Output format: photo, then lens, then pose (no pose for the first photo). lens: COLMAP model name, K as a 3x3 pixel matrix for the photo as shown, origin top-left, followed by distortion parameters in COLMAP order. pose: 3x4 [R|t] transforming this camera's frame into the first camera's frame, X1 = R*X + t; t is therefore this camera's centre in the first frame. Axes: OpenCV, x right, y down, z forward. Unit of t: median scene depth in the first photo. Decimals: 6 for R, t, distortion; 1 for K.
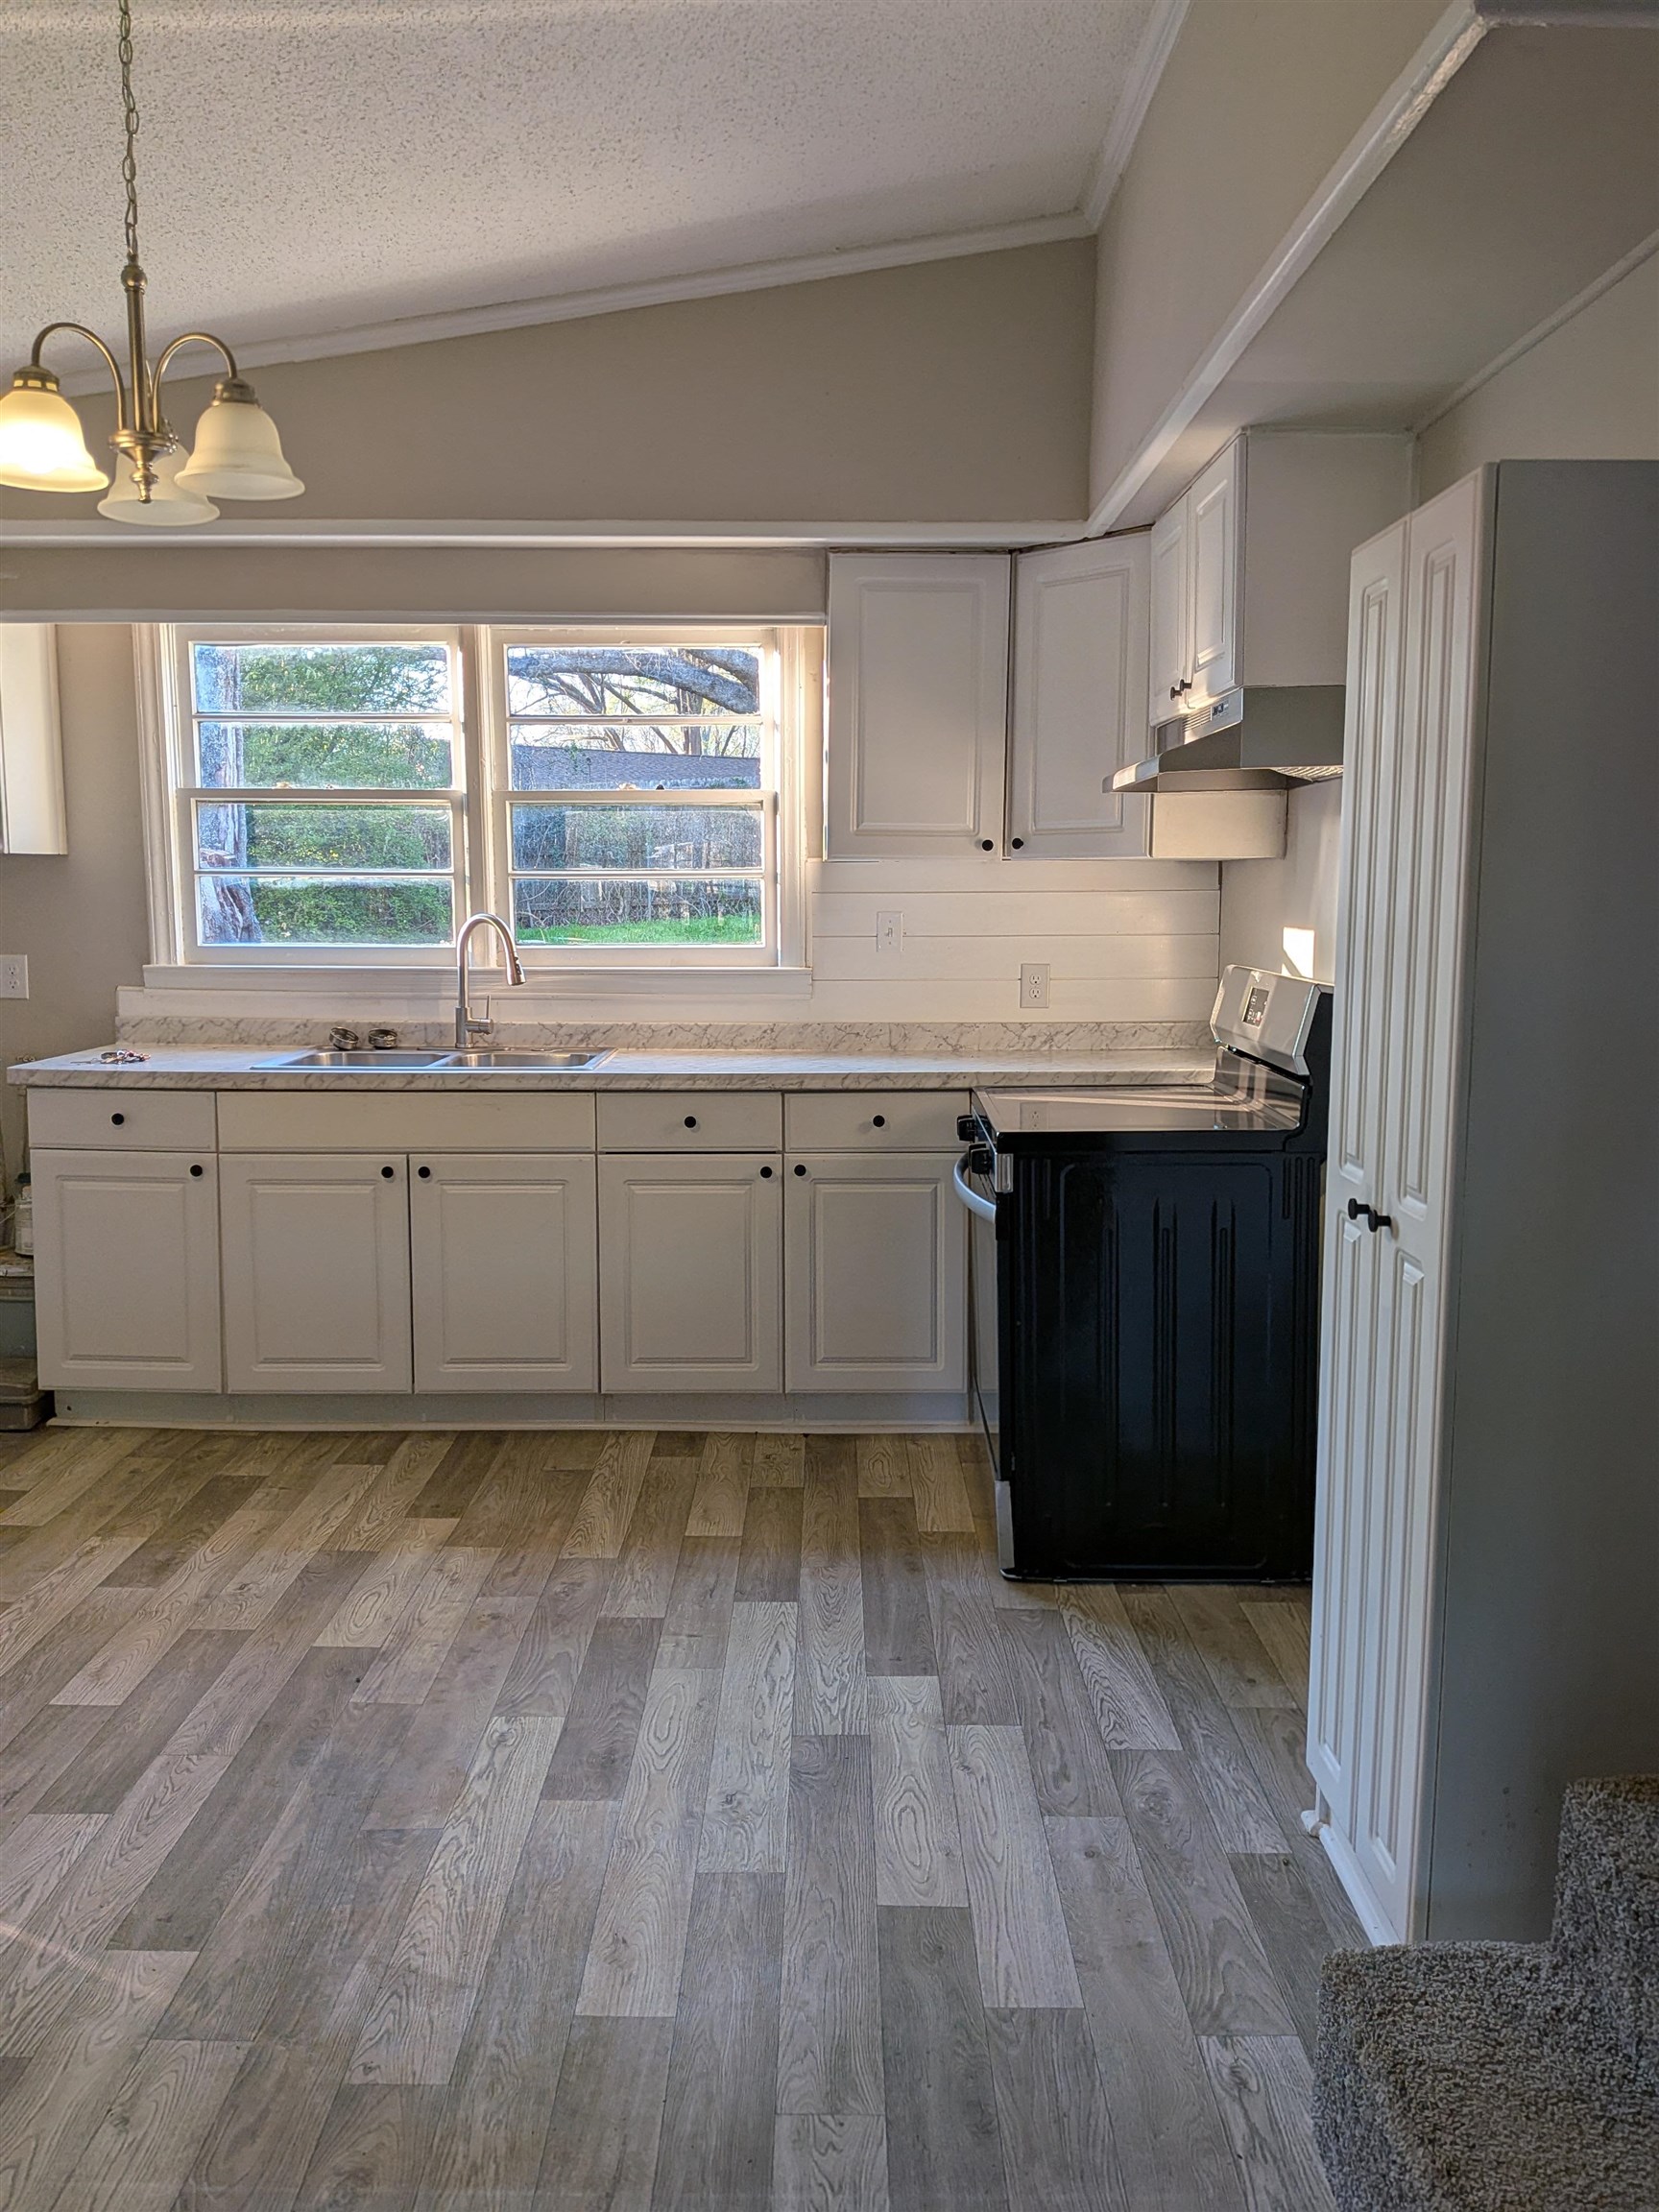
lens RADIAL K [[1642.1, 0, 844.1], [0, 1642.1, 1083.3], [0, 0, 1]] dist [0.086860, -0.175147]
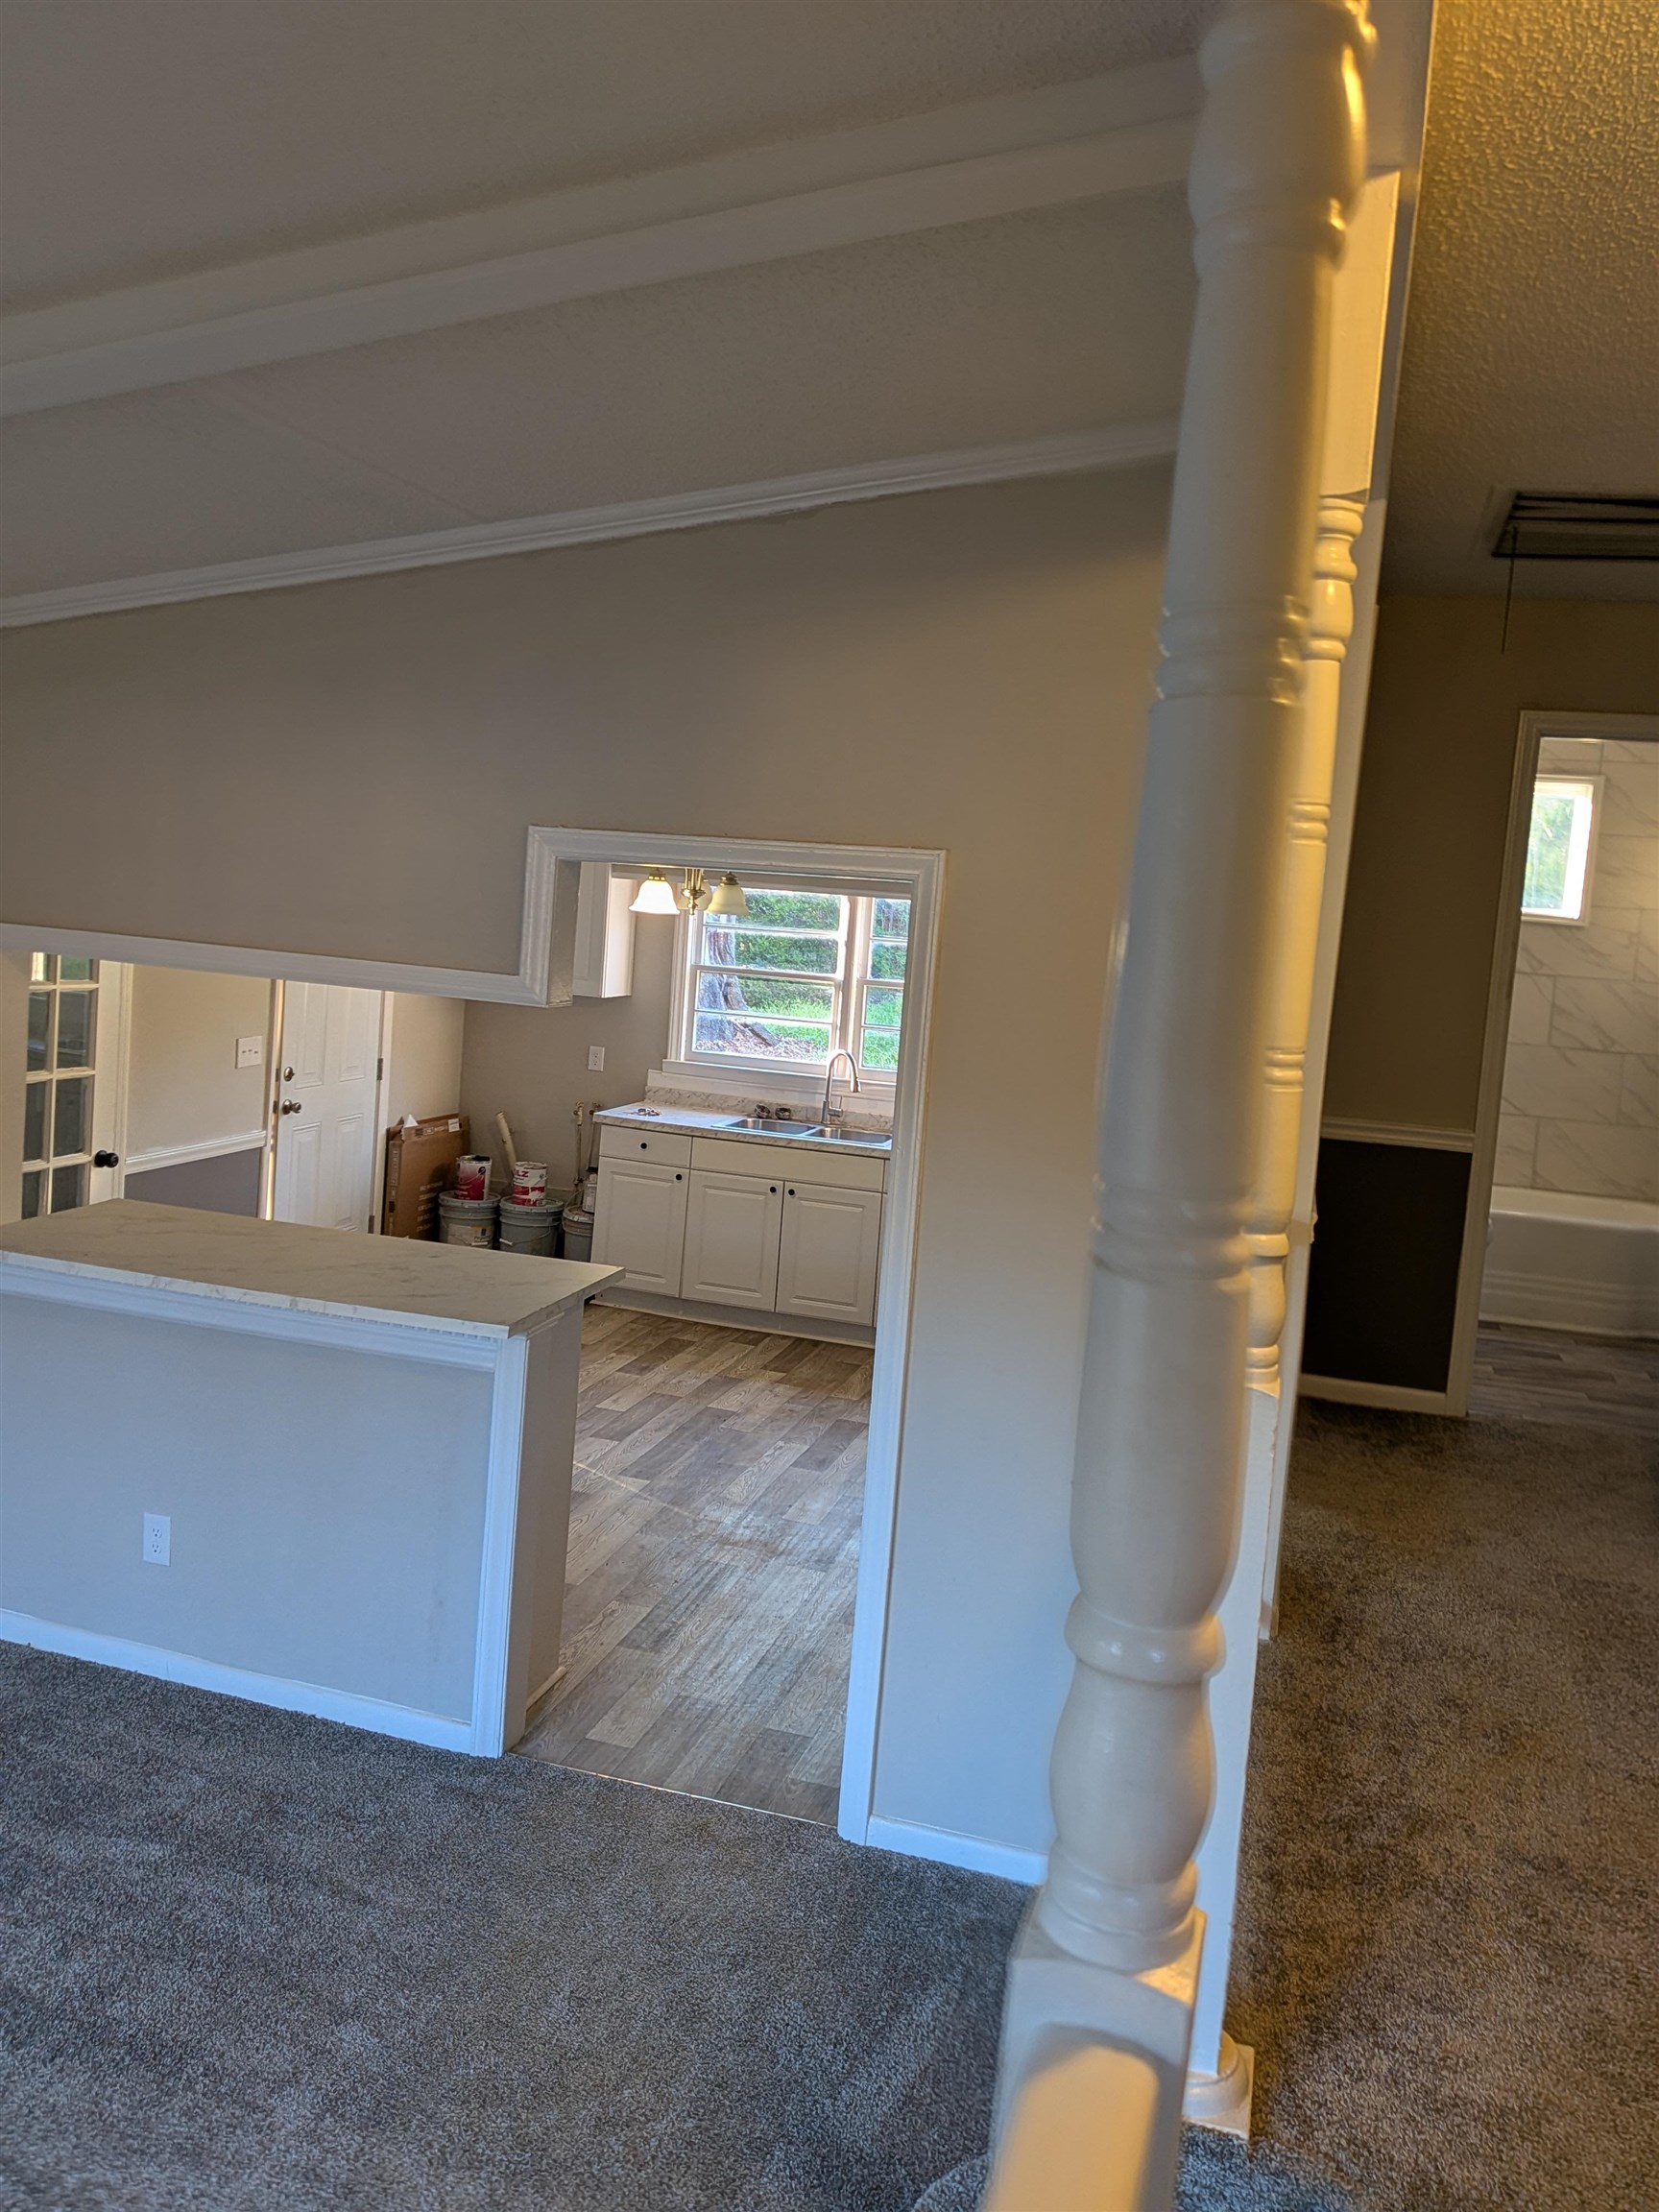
lens RADIAL K [[1641.8, 0, 829.9], [0, 1641.8, 1033.1], [0, 0, 1]] dist [0.039821, -0.060549]
pose [[0.956261, 0.089031, -0.278638, 0.284811], [-0.103711, 0.993867, -0.038362, -0.057282], [0.273514, 0.065582, 0.959630, -0.770045]]
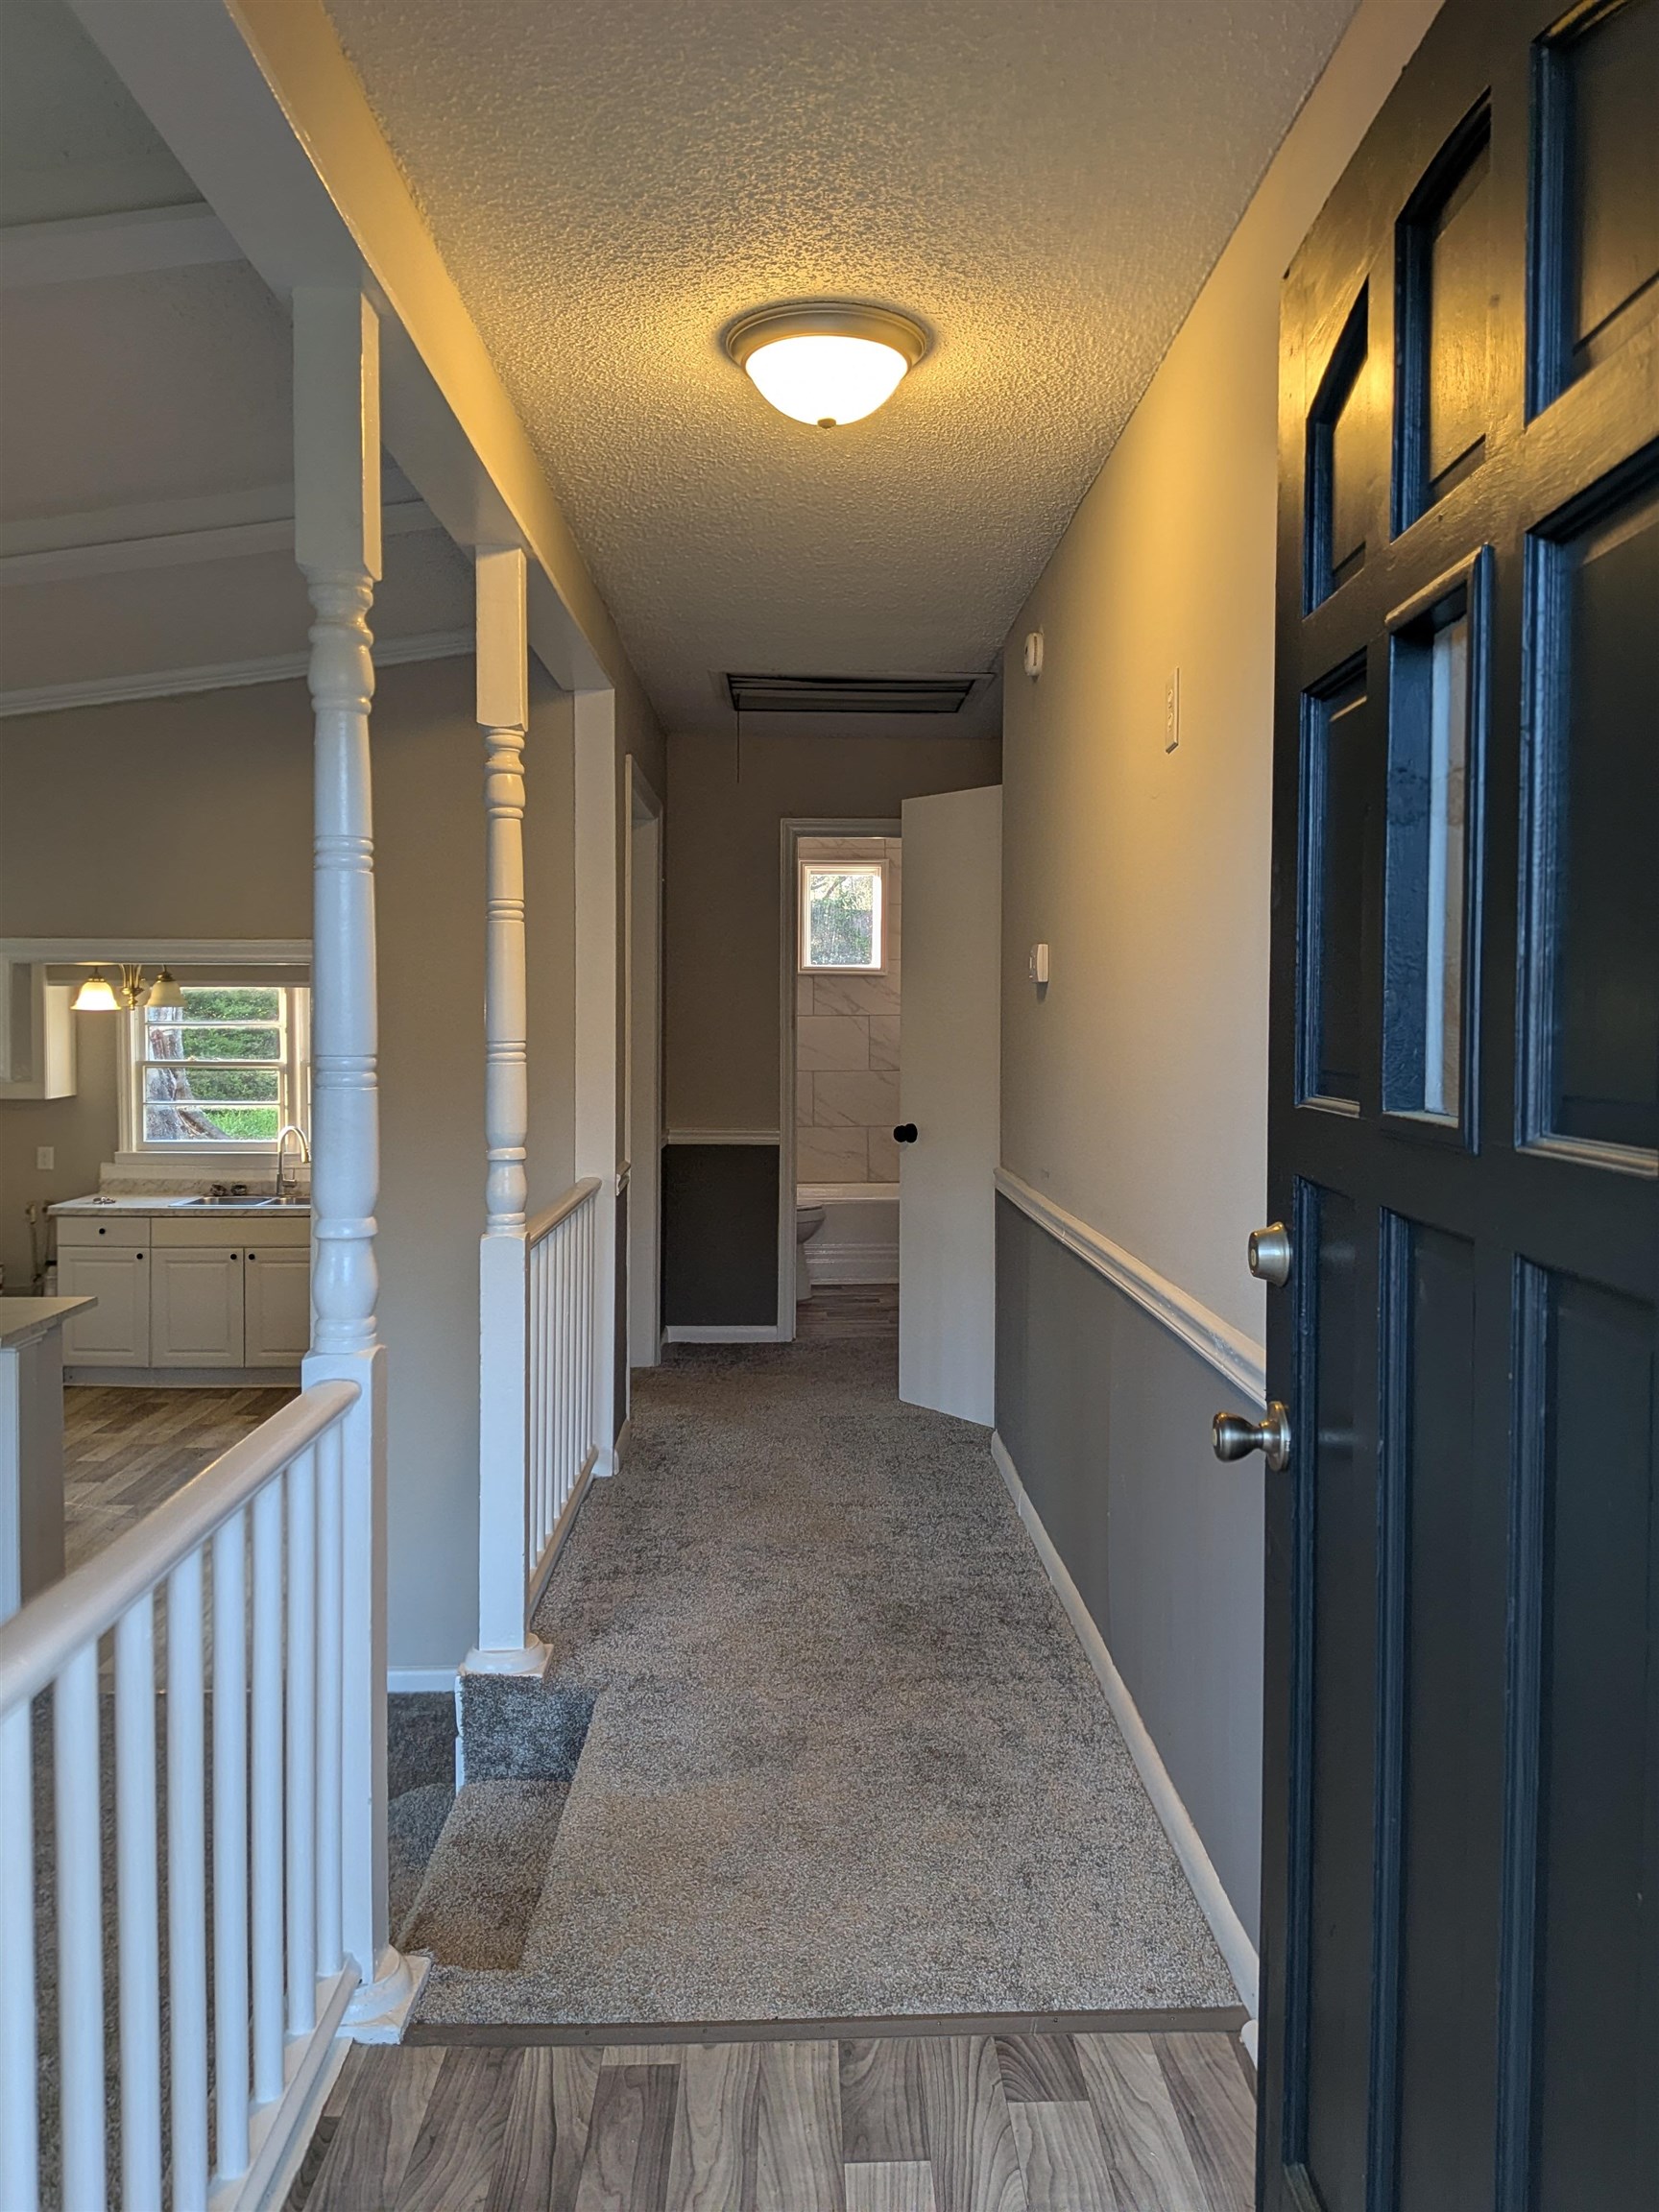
lens RADIAL K [[1642.1, 0, 844.1], [0, 1642.1, 1083.3], [0, 0, 1]] dist [0.086860, -0.175147]
pose [[0.999458, 0.001593, 0.032889, 0.414034], [0.000954, 0.997009, -0.077277, -0.001345], [-0.032914, 0.077267, 0.996467, -1.095084]]
